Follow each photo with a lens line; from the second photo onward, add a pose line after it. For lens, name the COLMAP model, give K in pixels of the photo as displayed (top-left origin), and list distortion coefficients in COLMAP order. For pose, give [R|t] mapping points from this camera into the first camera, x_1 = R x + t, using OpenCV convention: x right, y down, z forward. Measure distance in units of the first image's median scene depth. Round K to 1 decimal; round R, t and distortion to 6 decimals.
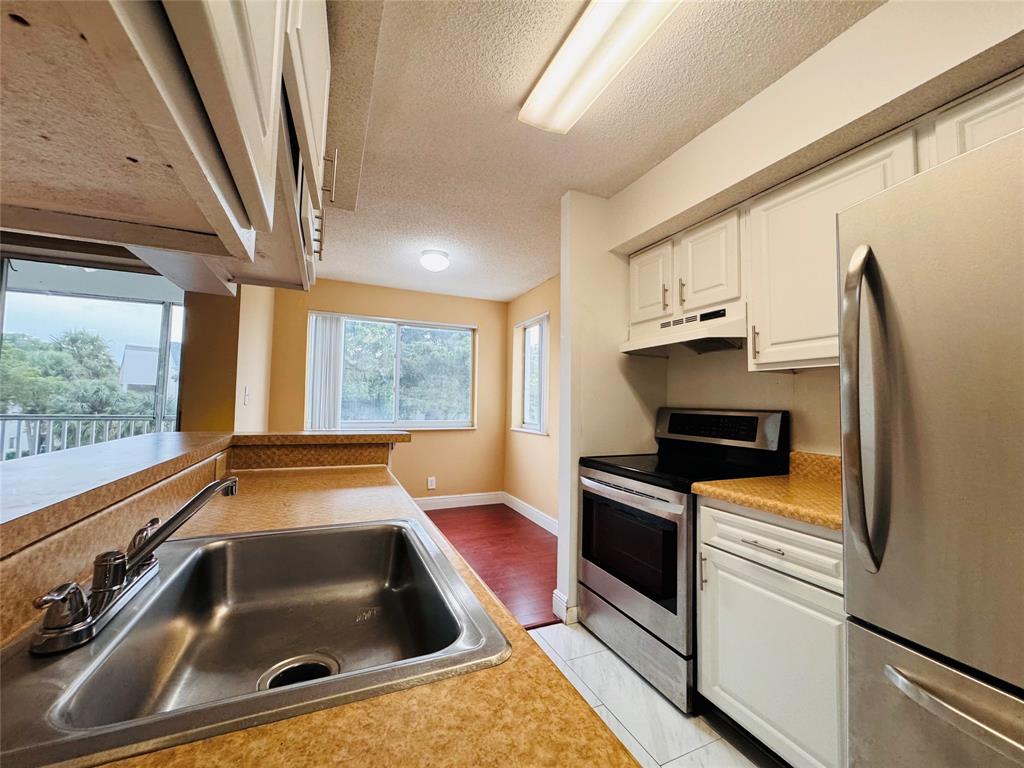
lens RADIAL K [[411.4, 0, 512.0], [0, 411.4, 384.0], [0, 0, 1]] dist [-0.003445, 0.000014]
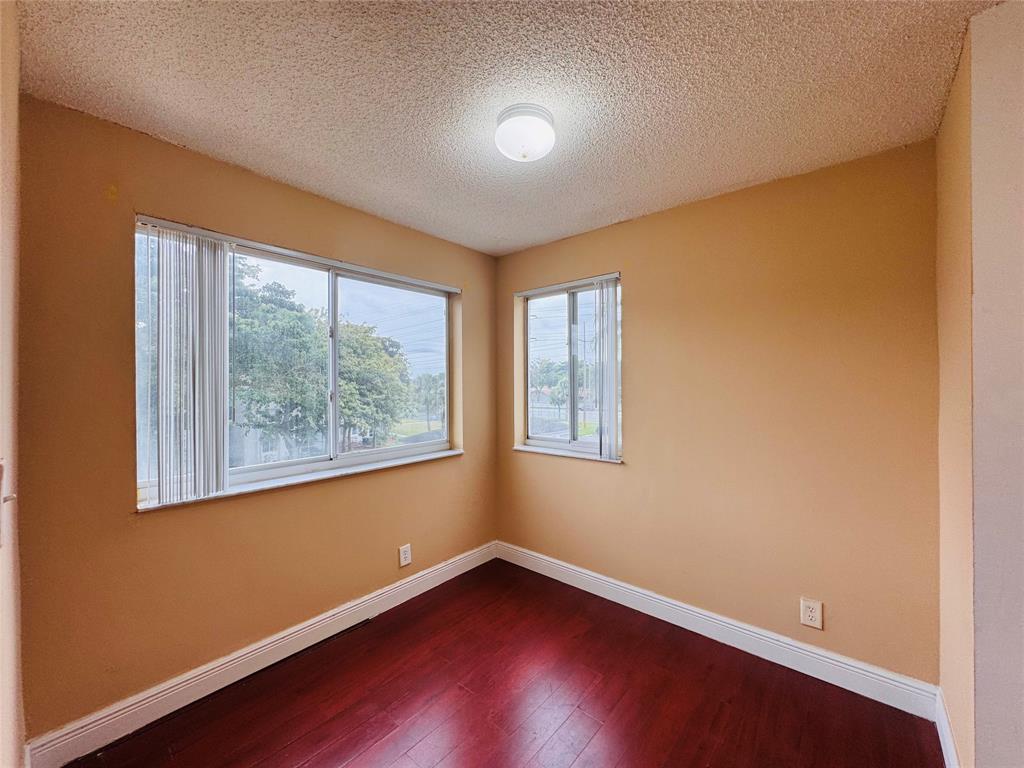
lens RADIAL K [[411.4, 0, 512.0], [0, 411.4, 384.0], [0, 0, 1]] dist [-0.003445, 0.000014]
pose [[0.902202, -0.018133, 0.430932, -0.640903], [-0.001895, 0.998940, 0.046000, -0.057093], [-0.431309, -0.042318, 0.901211, 0.891509]]
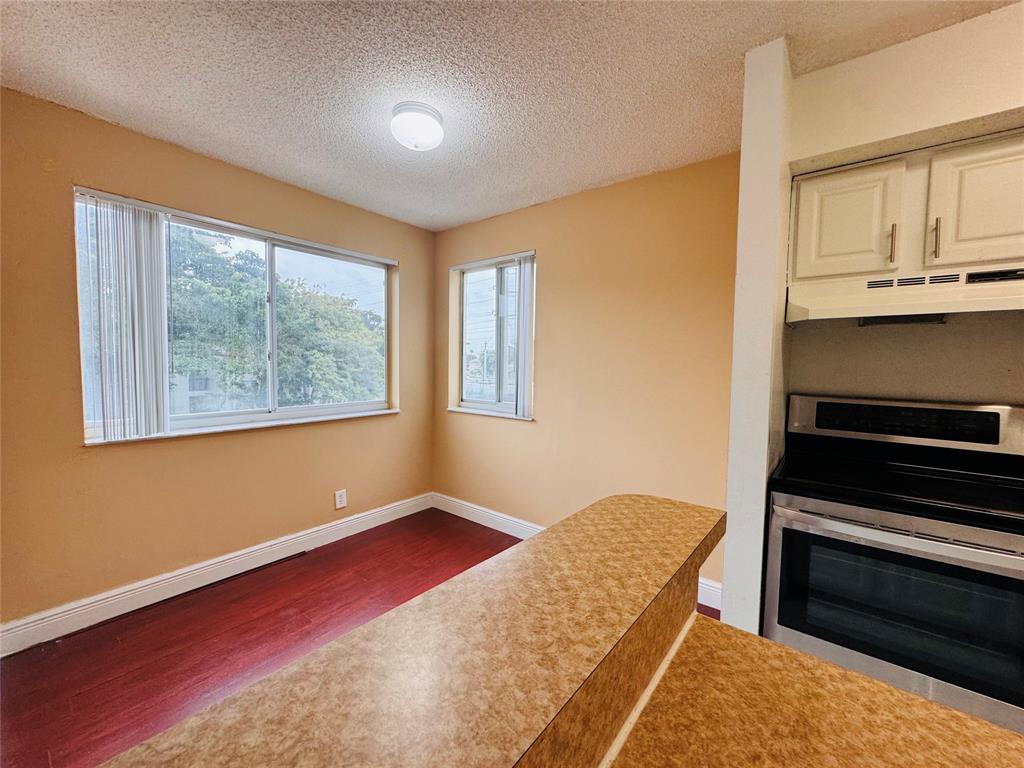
lens RADIAL K [[411.4, 0, 512.0], [0, 411.4, 384.0], [0, 0, 1]] dist [-0.003445, 0.000014]
pose [[0.885794, -0.026150, 0.463341, -0.530575], [-0.023412, 0.994622, 0.100892, -0.029111], [-0.463487, -0.100217, 0.880418, 0.665611]]
